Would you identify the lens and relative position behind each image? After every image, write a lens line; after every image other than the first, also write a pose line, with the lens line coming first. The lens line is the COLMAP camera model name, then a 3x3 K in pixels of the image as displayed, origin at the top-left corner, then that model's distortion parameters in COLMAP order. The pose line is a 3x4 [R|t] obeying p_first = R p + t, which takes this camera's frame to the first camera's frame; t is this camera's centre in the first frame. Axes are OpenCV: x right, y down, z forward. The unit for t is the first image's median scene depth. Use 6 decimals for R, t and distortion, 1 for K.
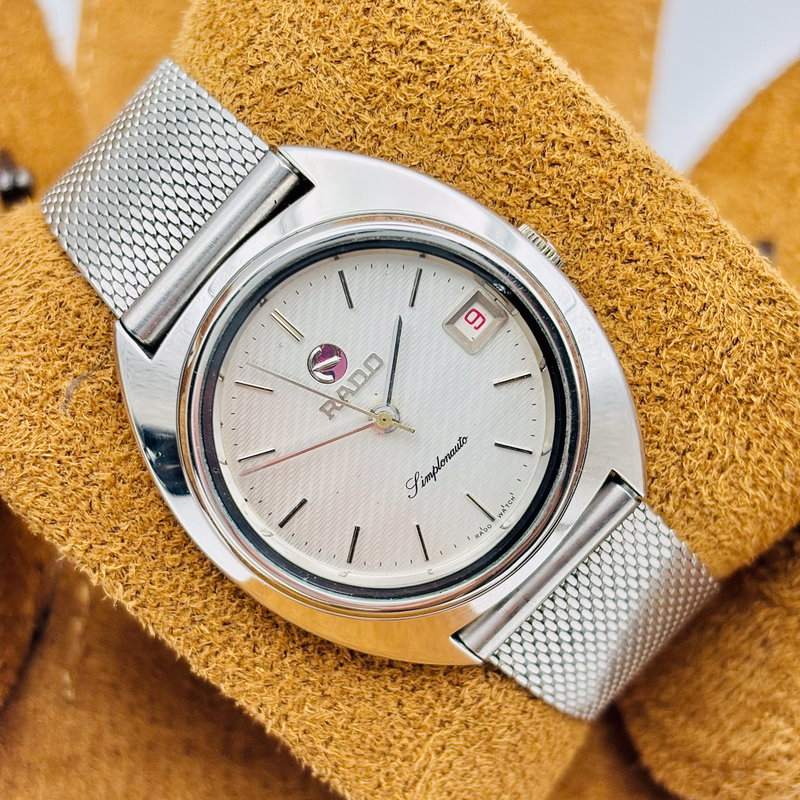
lens RADIAL K [[1720.0, 0, 383.1], [0, 1720.0, 366.8], [0, 0, 1]] dist [-0.040923, -0.314400]
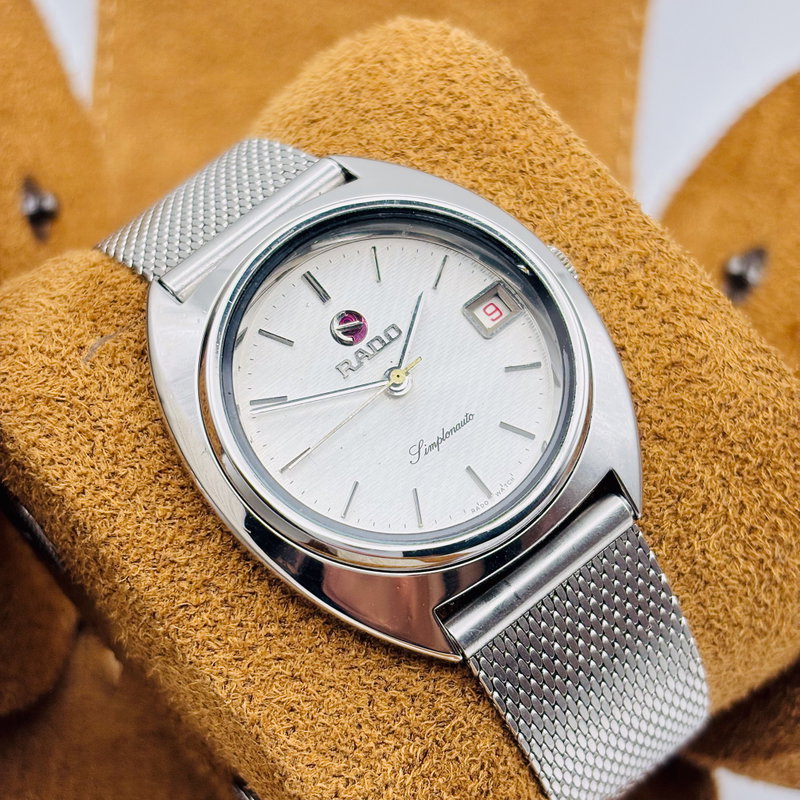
lens RADIAL K [[1720.0, 0, 383.1], [0, 1720.0, 366.8], [0, 0, 1]] dist [-0.040923, -0.314400]
pose [[0.990857, 0.134897, -0.002198, -0.006392], [-0.121676, 0.886468, -0.446509, 0.461930], [-0.058284, 0.442694, 0.894777, 0.069488]]
